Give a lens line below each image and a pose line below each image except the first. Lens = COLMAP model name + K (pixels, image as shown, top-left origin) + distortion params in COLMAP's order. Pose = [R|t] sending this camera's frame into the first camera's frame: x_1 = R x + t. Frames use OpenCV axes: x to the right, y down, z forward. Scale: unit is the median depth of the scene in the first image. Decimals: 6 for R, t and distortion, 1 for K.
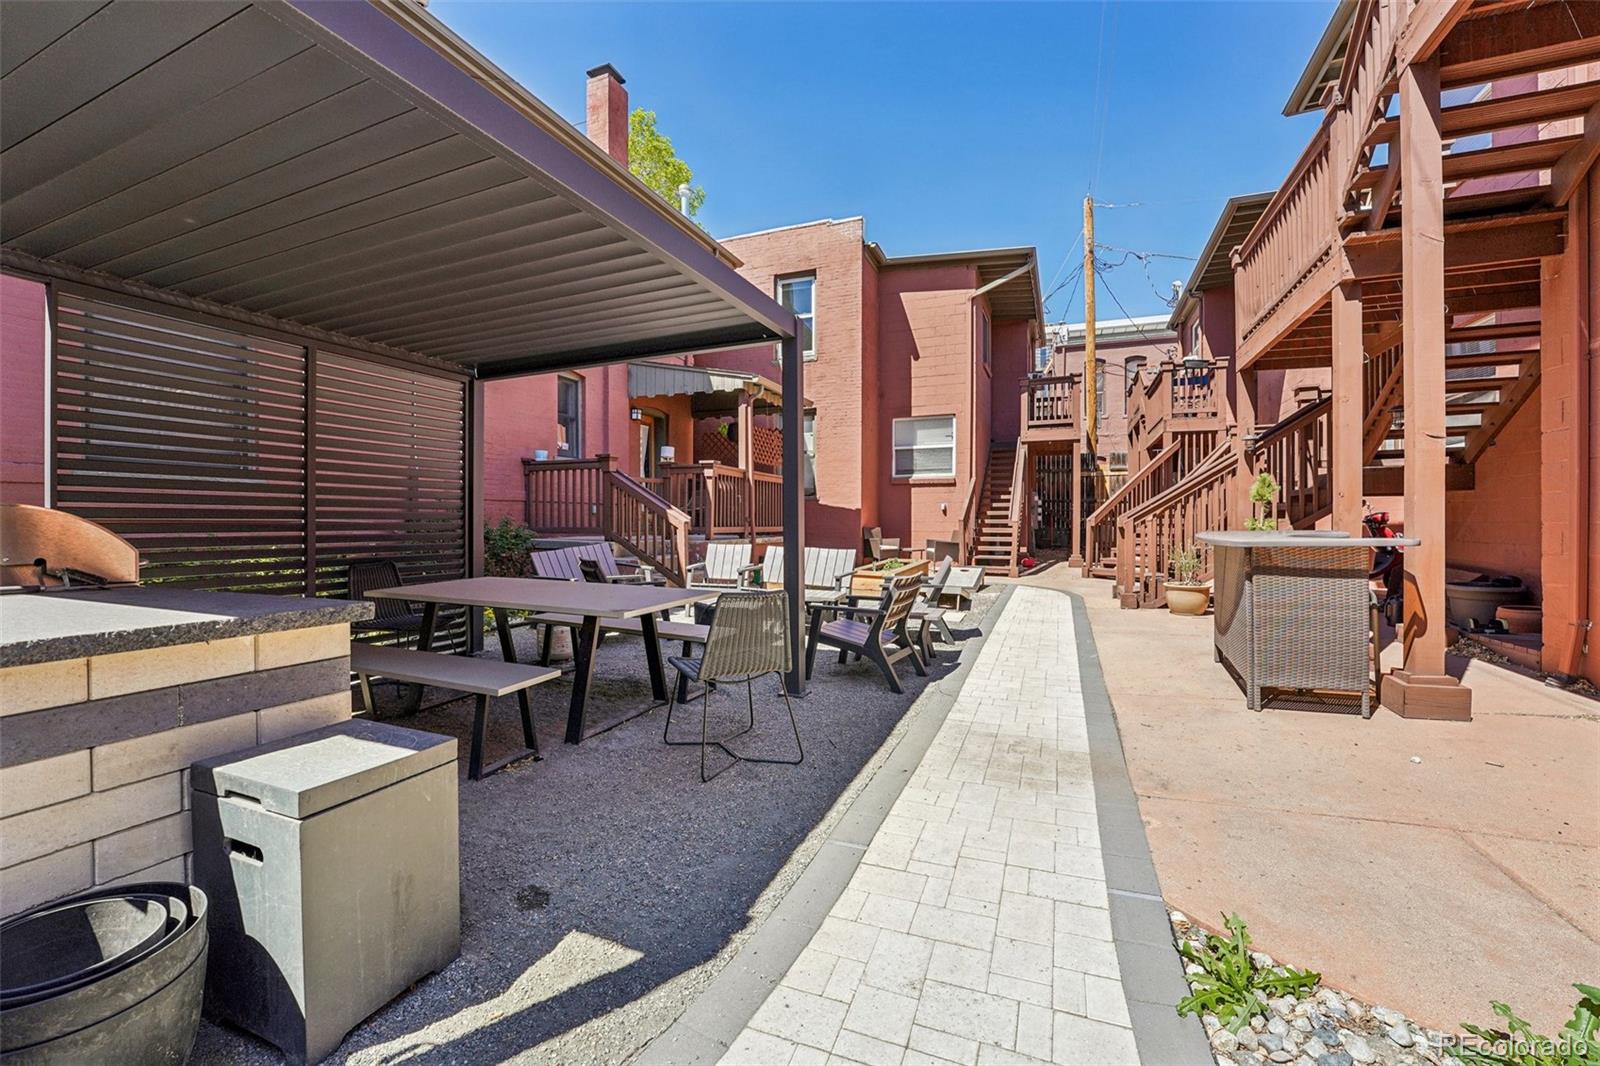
lens RADIAL K [[669.5, 0, 801.6], [0, 669.5, 518.0], [0, 0, 1]] dist [-0.031255, 0.004539]
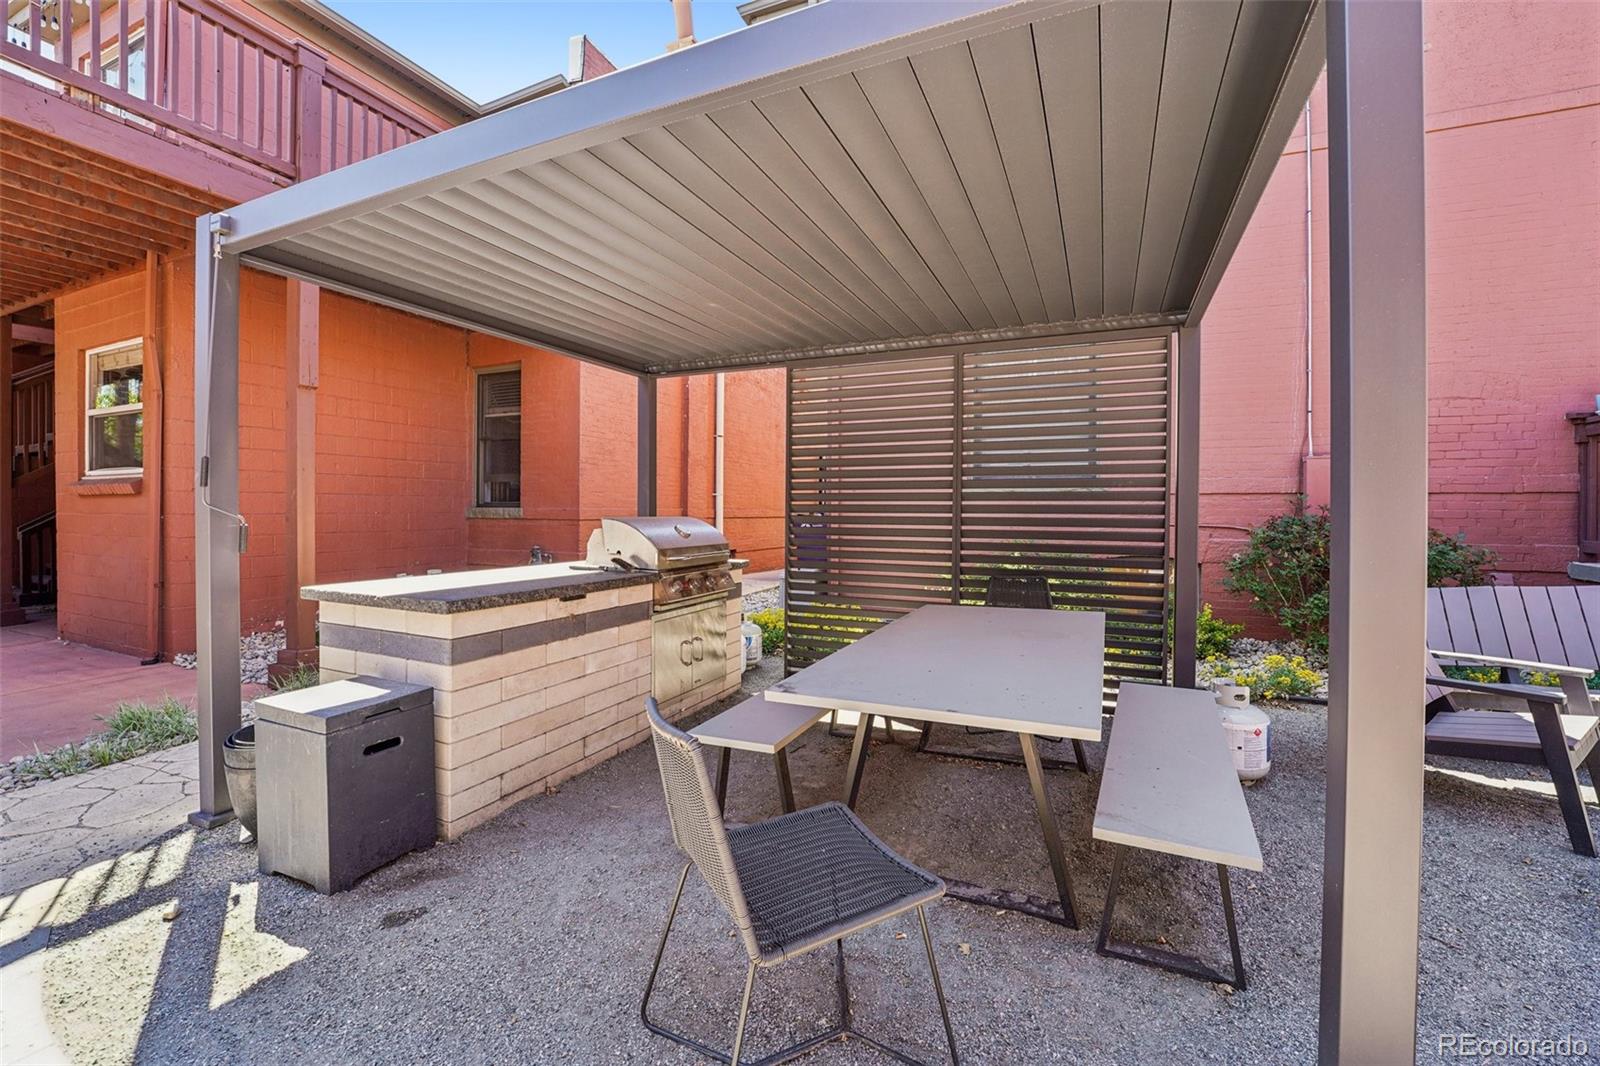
lens RADIAL K [[669.5, 0, 801.6], [0, 669.5, 518.0], [0, 0, 1]] dist [-0.031255, 0.004539]
pose [[-0.017244, -0.004047, -0.999843, 0.236893], [0.005241, 0.999978, -0.004138, -0.007943], [0.999838, -0.005312, -0.017222, 0.661979]]
